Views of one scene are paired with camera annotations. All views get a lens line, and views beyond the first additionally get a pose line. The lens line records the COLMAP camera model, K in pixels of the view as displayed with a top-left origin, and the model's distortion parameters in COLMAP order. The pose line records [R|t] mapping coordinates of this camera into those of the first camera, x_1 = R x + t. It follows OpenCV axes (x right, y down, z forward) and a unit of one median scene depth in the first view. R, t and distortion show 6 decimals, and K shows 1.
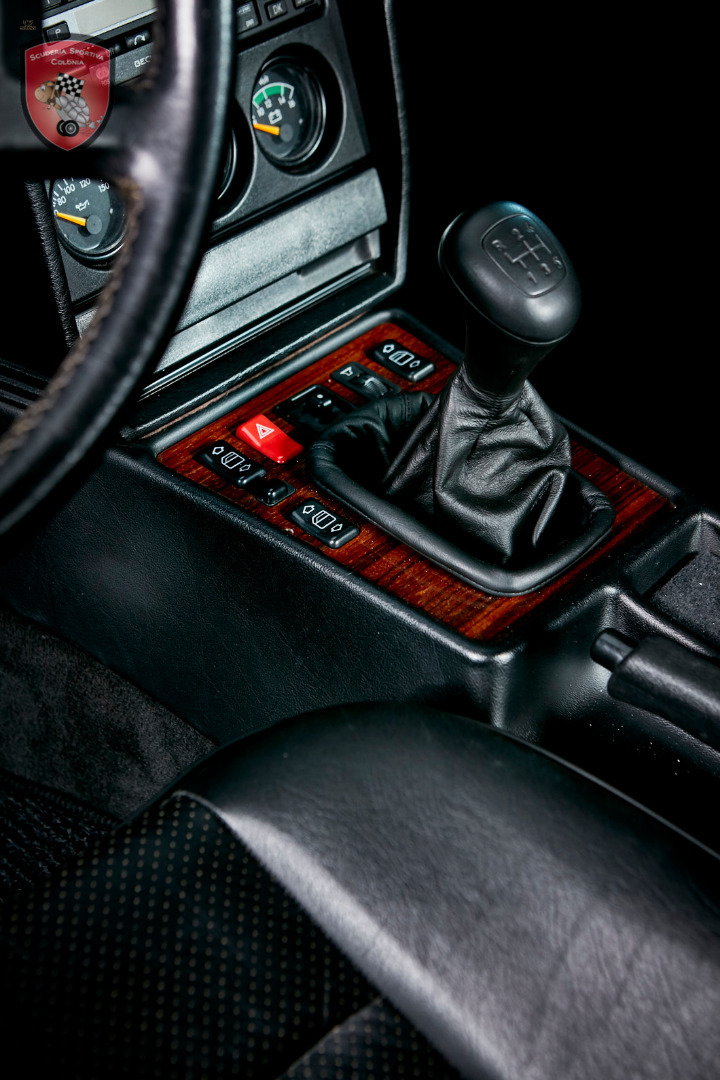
lens RADIAL K [[2134.3, 0, 352.9], [0, 2134.3, 535.5], [0, 0, 1]] dist [0.115082, 0.000000]
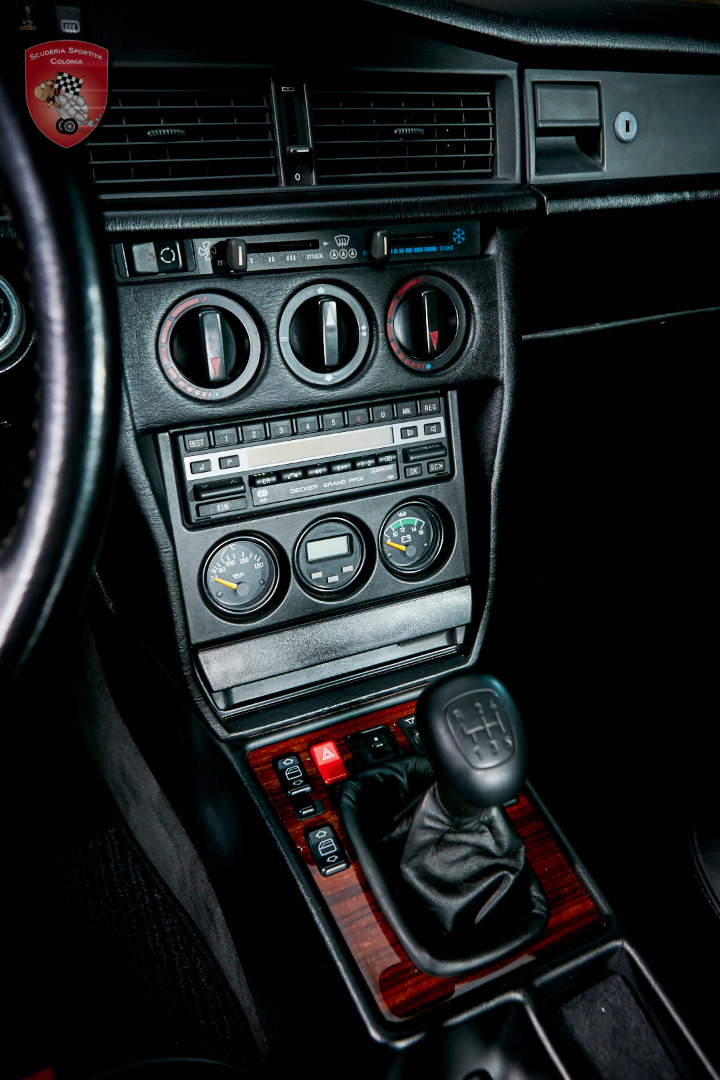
lens RADIAL K [[802.5, 0, 364.5], [0, 802.5, 543.0], [0, 0, 1]] dist [-0.004359, 0.011151]
pose [[0.919814, 0.225319, -0.321206, 0.117508], [-0.253602, 0.966090, -0.048531, -0.161107], [0.299379, 0.126098, 0.945765, 0.476230]]
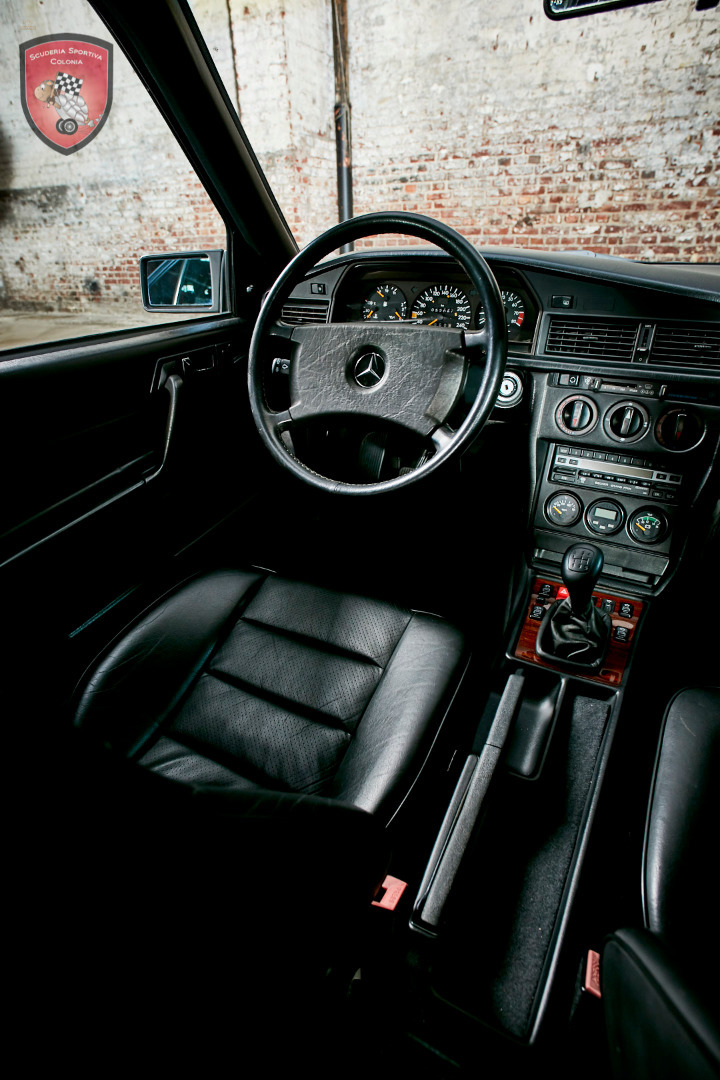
lens RADIAL K [[547.7, 0, 356.3], [0, 547.7, 530.1], [0, 0, 1]] dist [-0.067489, 0.039576]
pose [[0.245081, 0.463359, -0.851607, 0.540432], [-0.562838, 0.783216, 0.264171, -0.162290], [0.789398, 0.414573, 0.452747, 0.316002]]
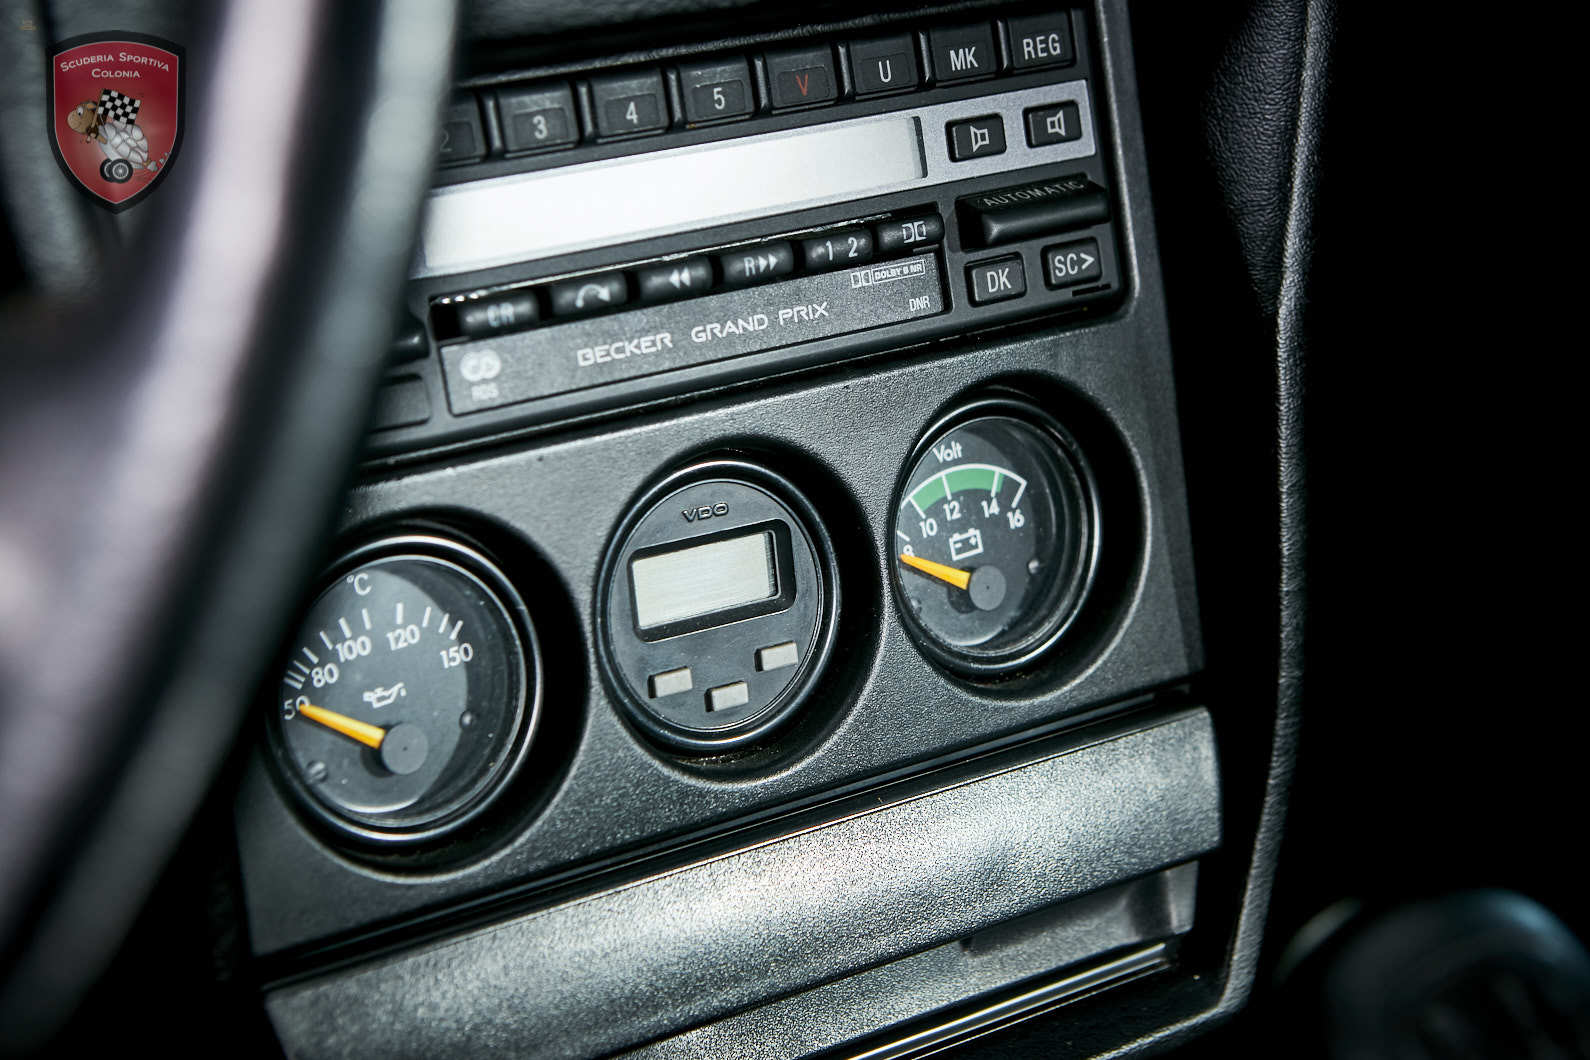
lens RADIAL K [[3142.2, 0, 791.2], [0, 3142.2, 523.0], [0, 0, 1]] dist [0.115082, 0.000000]
pose [[0.970887, 0.139256, -0.194901, 0.045676], [-0.175473, 0.967335, -0.182954, -0.088883], [0.163057, 0.211828, 0.963609, 0.441895]]
